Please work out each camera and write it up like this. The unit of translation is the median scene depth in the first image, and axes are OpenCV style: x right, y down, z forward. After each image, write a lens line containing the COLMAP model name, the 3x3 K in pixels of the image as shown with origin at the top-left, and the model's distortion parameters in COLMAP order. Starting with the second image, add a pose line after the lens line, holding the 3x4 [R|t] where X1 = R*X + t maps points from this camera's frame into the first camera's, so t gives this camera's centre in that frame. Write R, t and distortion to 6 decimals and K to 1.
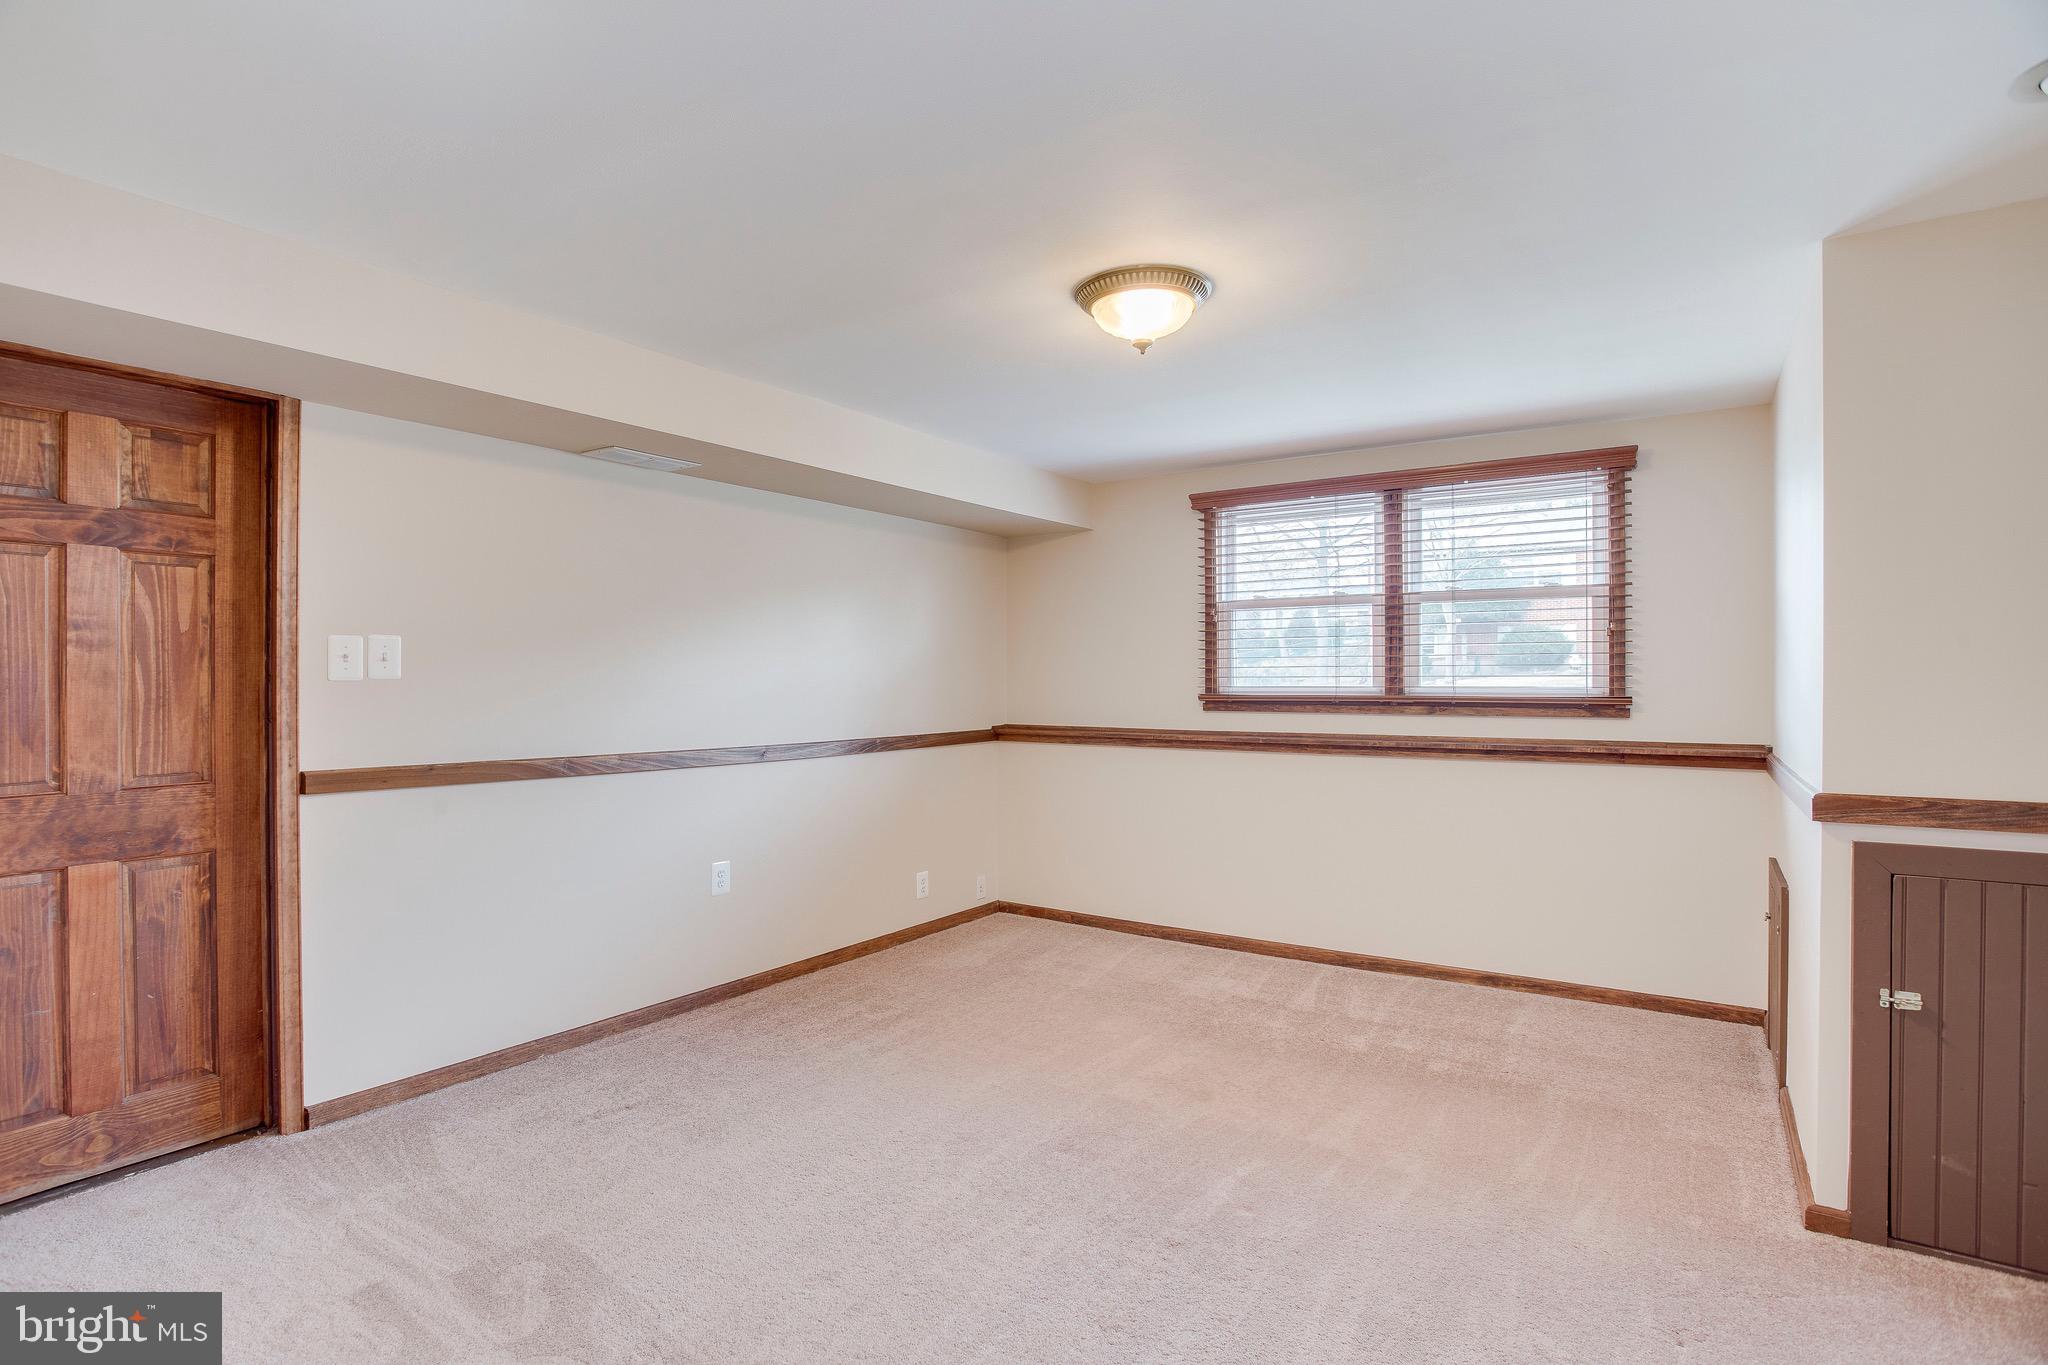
lens RADIAL K [[1002.7, 0, 1009.1], [0, 1002.7, 678.4], [0, 0, 1]] dist [-0.058837, 0.020159]
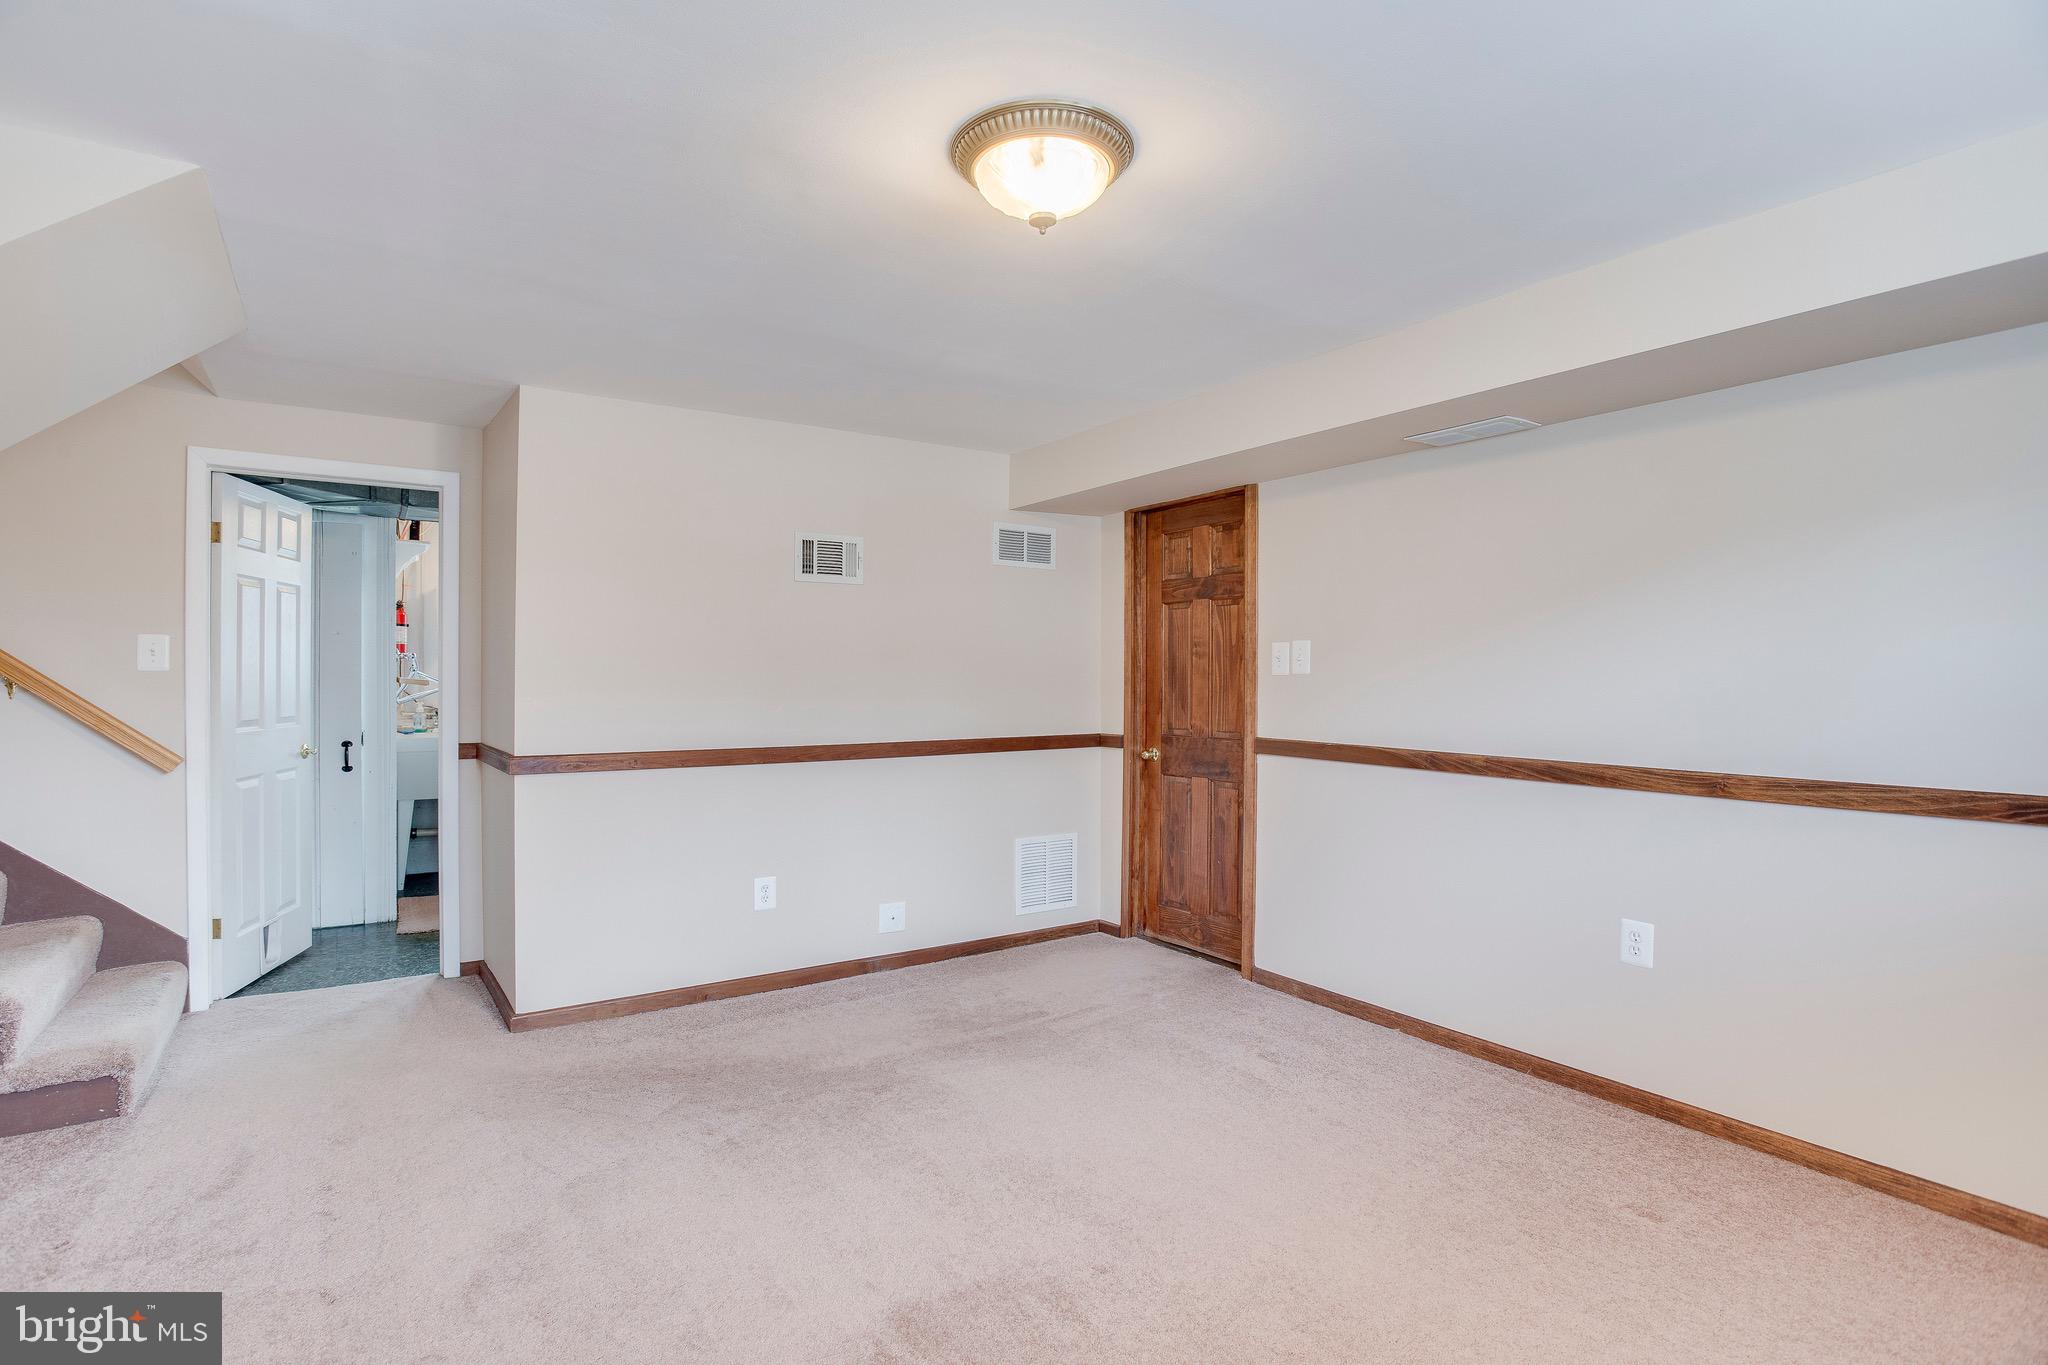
lens RADIAL K [[1002.7, 0, 1009.1], [0, 1002.7, 678.4], [0, 0, 1]] dist [-0.058837, 0.020159]
pose [[-0.372167, 0.002030, -0.928163, 0.816264], [0.000960, 0.999998, 0.001802, 0.004047], [0.928165, -0.000220, -0.372169, 1.232969]]
